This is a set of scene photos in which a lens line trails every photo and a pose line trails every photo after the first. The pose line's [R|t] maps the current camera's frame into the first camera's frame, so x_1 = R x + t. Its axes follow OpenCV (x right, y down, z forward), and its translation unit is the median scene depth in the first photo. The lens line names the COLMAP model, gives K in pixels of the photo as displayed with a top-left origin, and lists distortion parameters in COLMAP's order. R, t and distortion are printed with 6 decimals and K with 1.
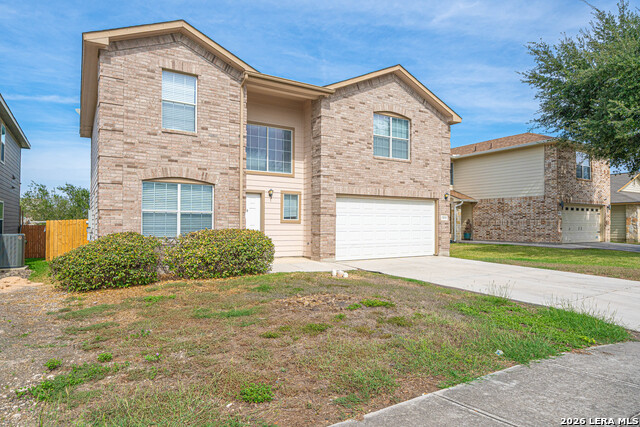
lens RADIAL K [[386.8, 0, 318.7], [0, 386.8, 219.2], [0, 0, 1]] dist [0.004124, -0.001895]
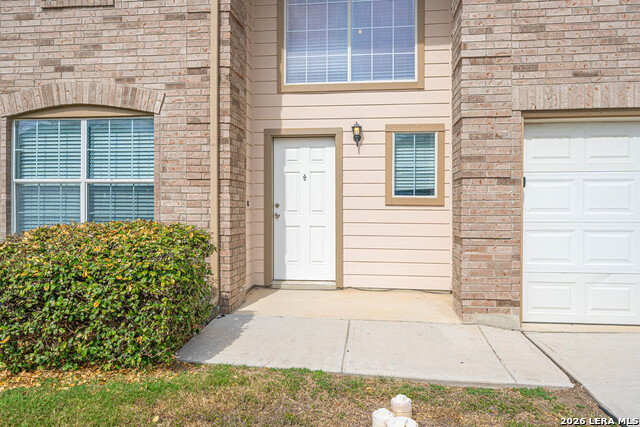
lens RADIAL K [[444.0, 0, 318.9], [0, 444.0, 207.3], [0, 0, 1]] dist [-0.002931, 0.002060]
pose [[0.781811, -0.001636, -0.623513, 0.144783], [0.010261, 0.999895, 0.010243, 0.006817], [0.623431, -0.014406, 0.781746, 0.626180]]
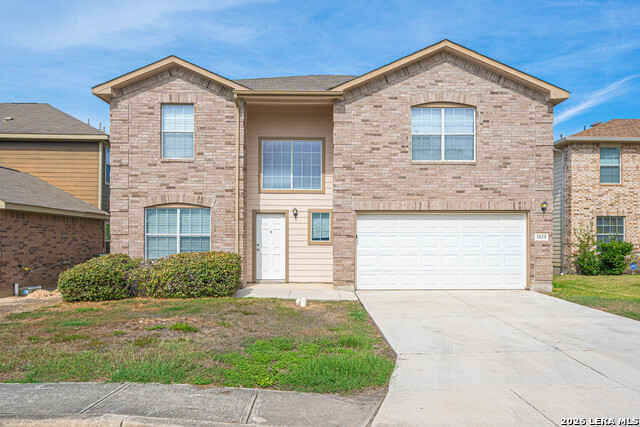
lens RADIAL K [[489.9, 0, 331.4], [0, 489.9, 238.2], [0, 0, 1]] dist [0.002117, -0.002393]
pose [[0.861717, -0.005401, -0.507361, 0.559793], [0.008110, 0.999962, 0.003129, -0.009201], [0.507325, -0.006812, 0.861728, 0.043627]]
